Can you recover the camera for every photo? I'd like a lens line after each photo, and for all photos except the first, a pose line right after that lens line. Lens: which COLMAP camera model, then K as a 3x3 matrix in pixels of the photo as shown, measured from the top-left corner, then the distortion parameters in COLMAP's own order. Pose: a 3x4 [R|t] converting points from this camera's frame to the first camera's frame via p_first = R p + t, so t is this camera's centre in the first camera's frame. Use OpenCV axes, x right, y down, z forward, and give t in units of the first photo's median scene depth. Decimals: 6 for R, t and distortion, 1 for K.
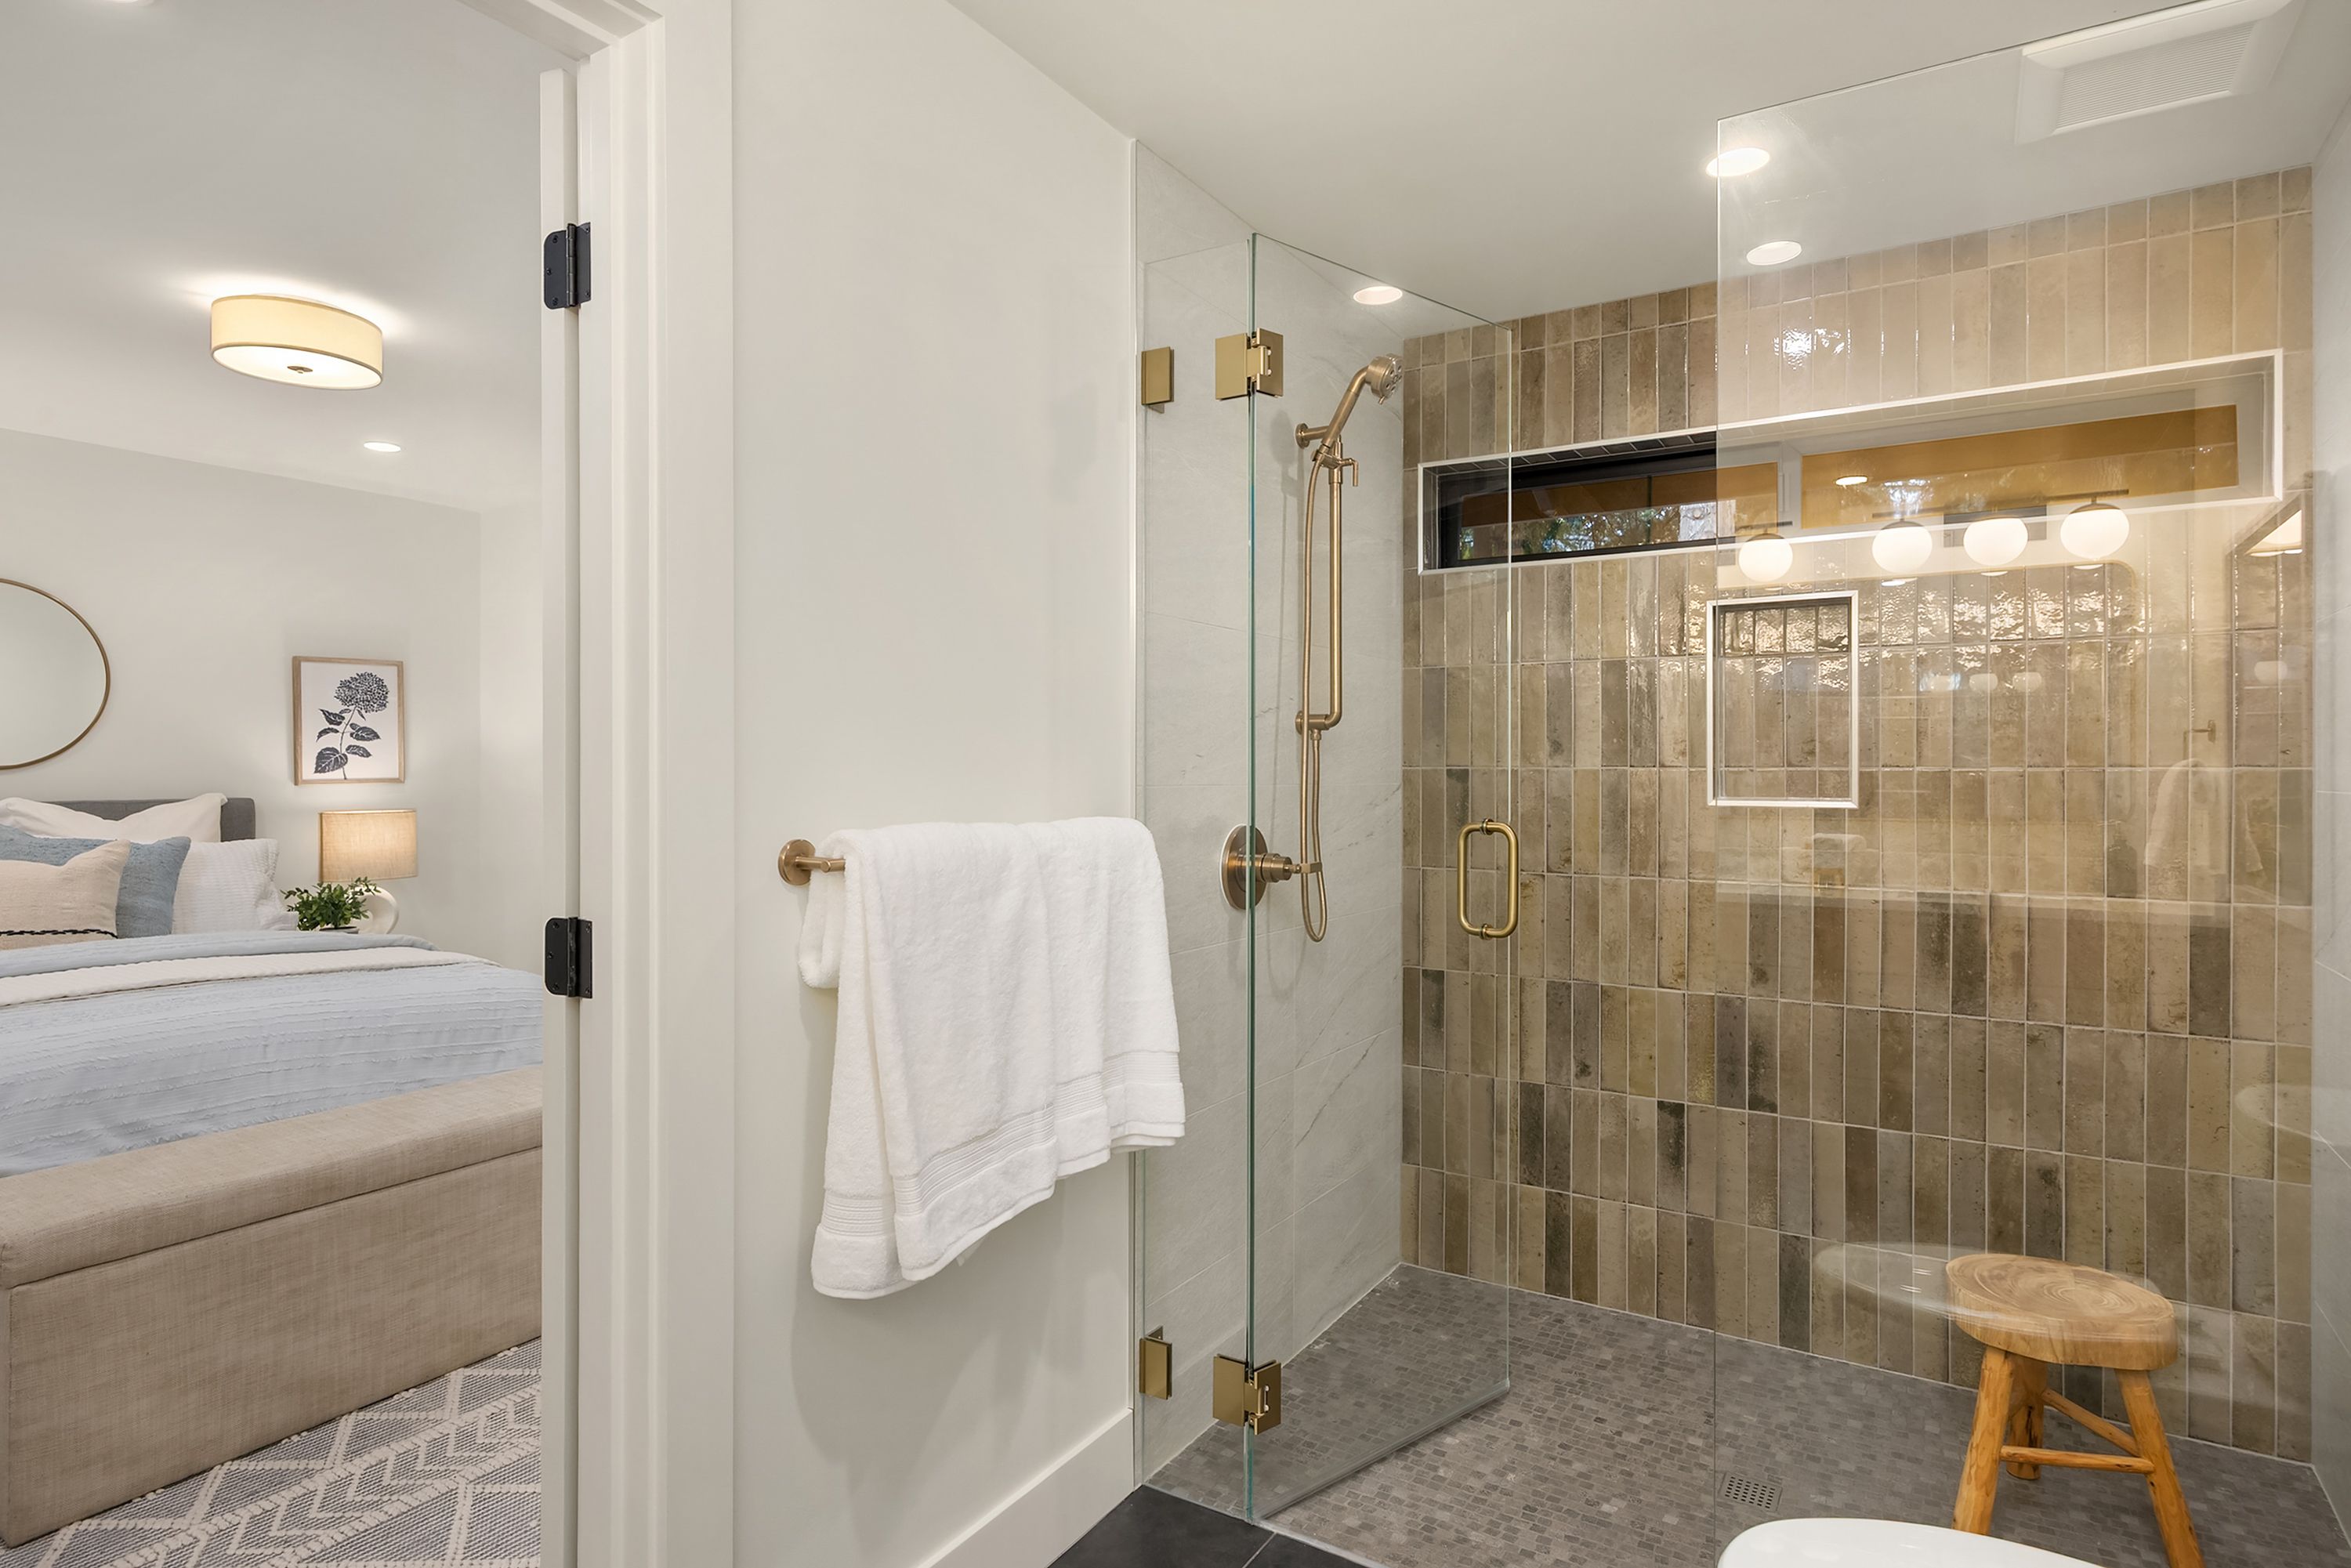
lens RADIAL K [[1325.8, 0, 1173.1], [0, 1325.8, 781.4], [0, 0, 1]] dist [0.006642, -0.002032]
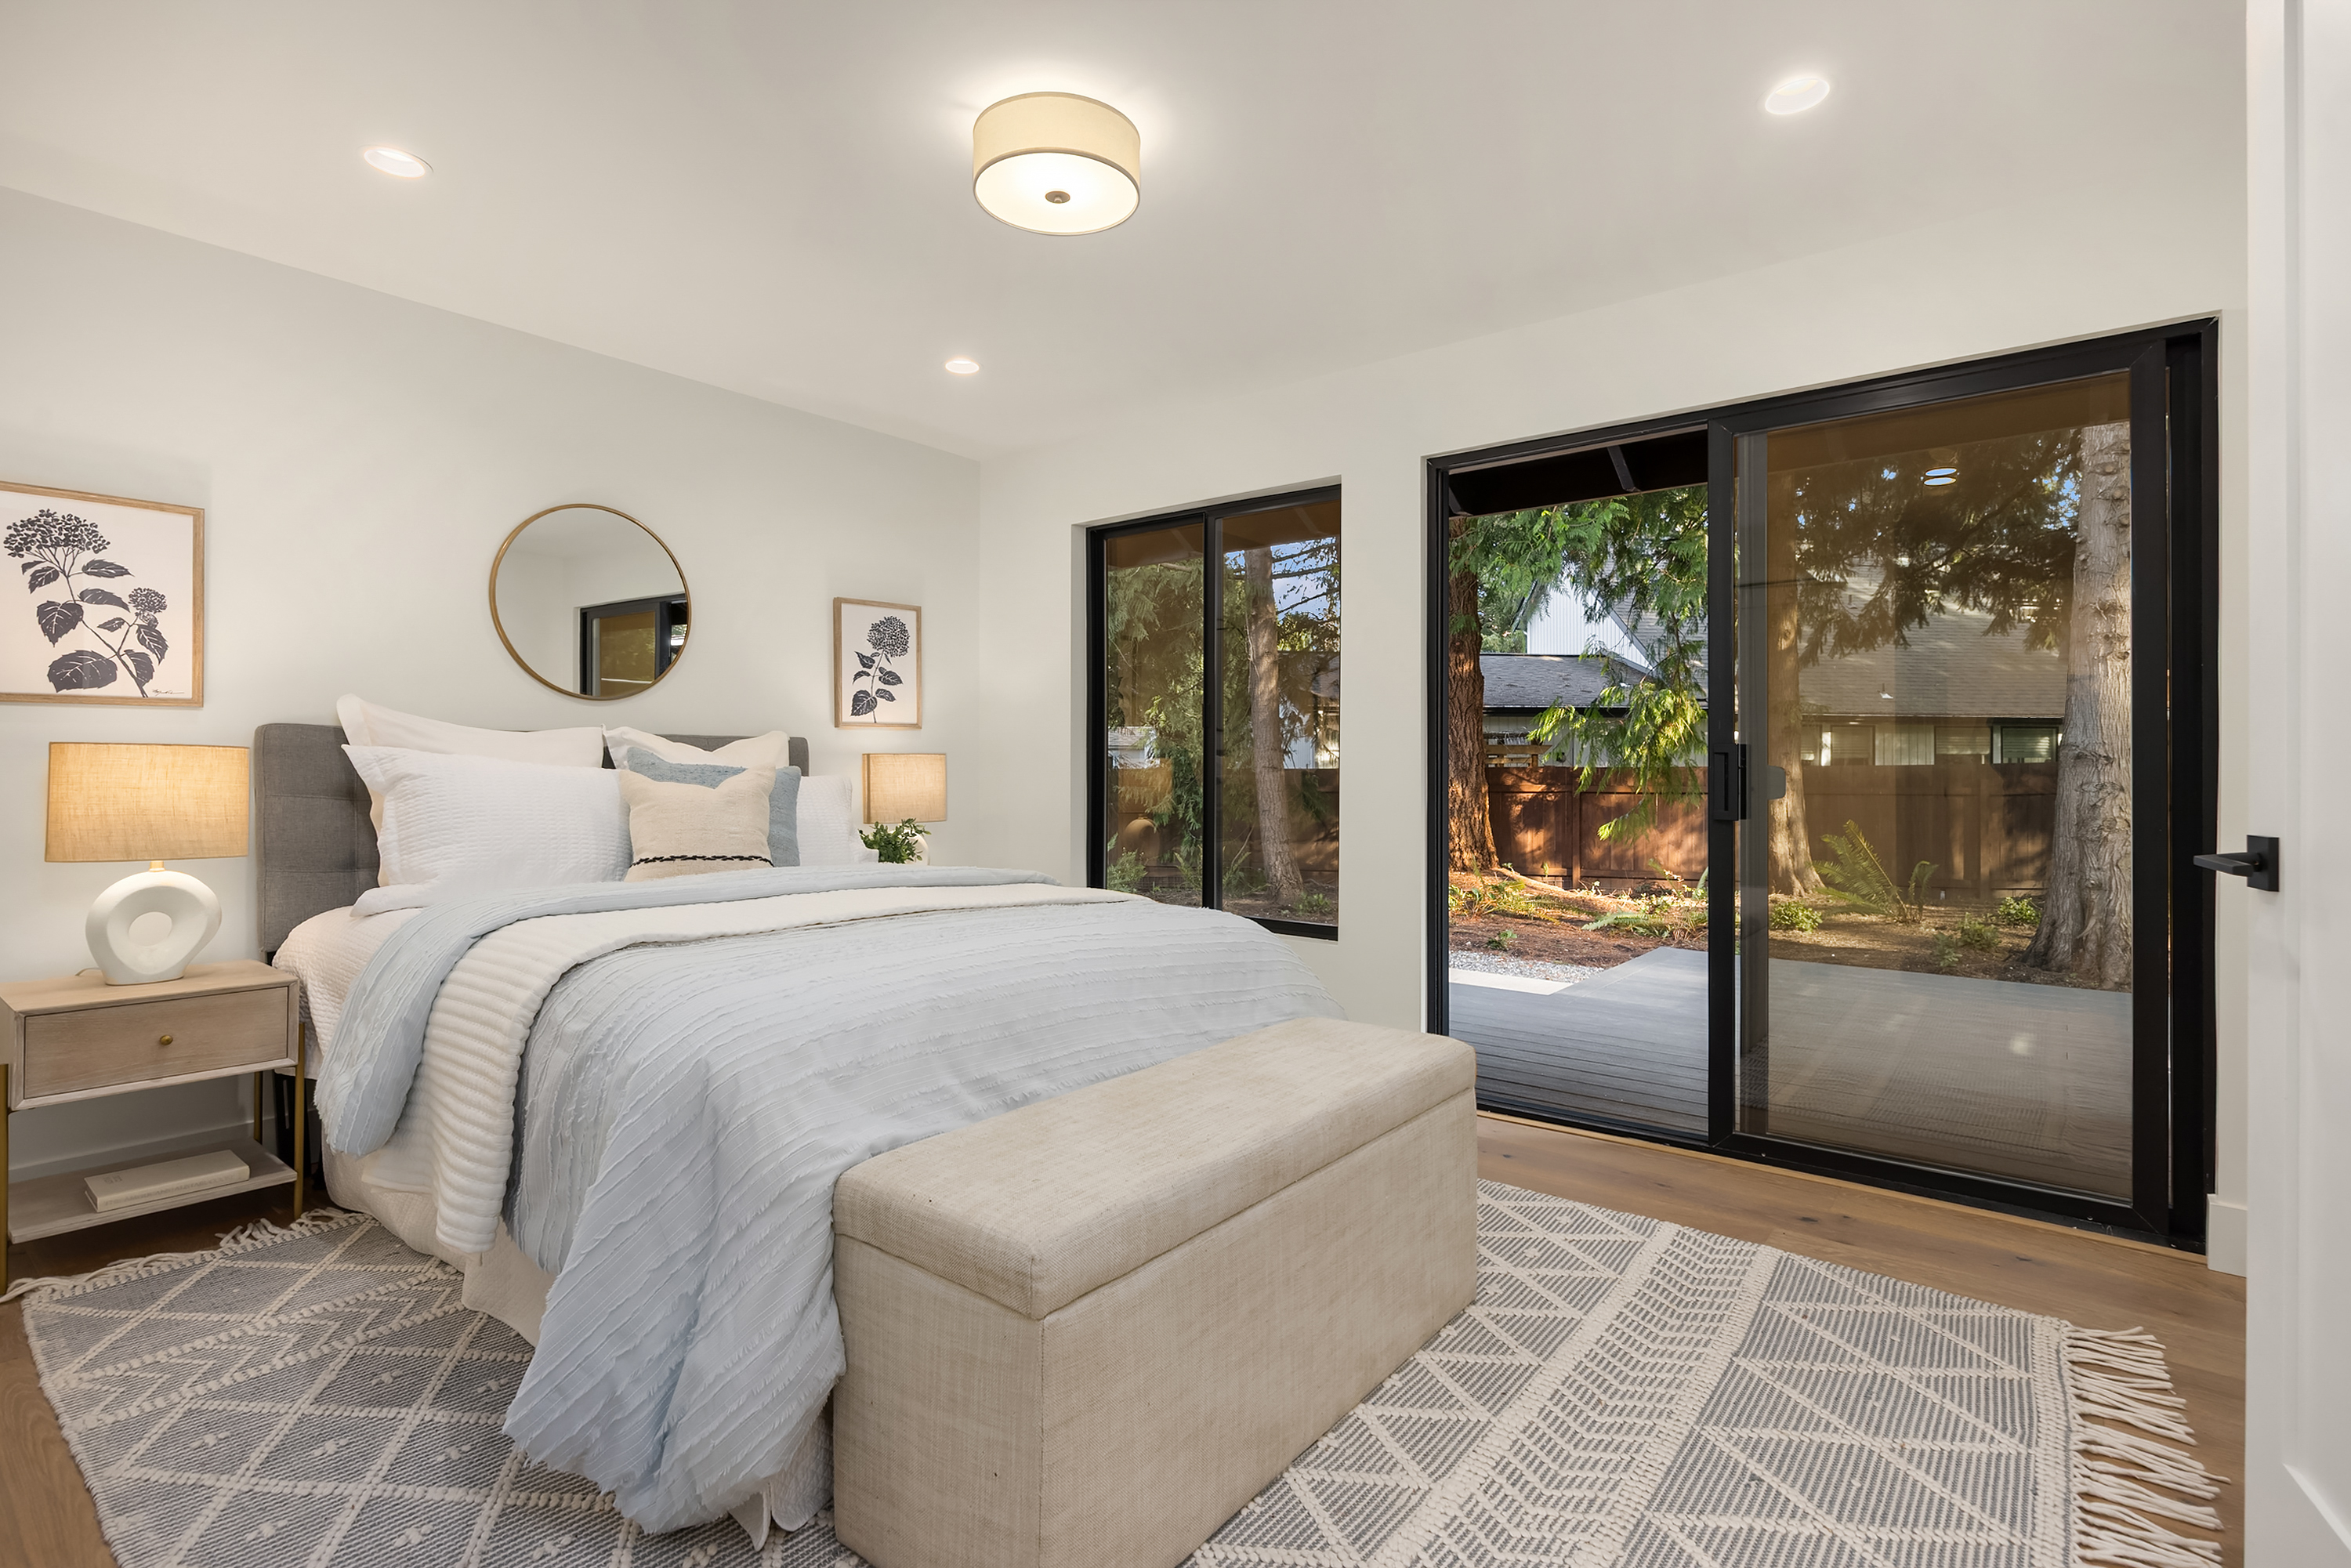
lens RADIAL K [[1152.5, 0, 1171.8], [0, 1152.5, 774.0], [0, 0, 1]] dist [0.003819, 0.000825]
pose [[0.993422, 0.002189, -0.114491, -0.313022], [-0.002487, 0.999994, -0.002468, 0.039890], [0.114485, 0.002737, 0.993421, 0.170695]]
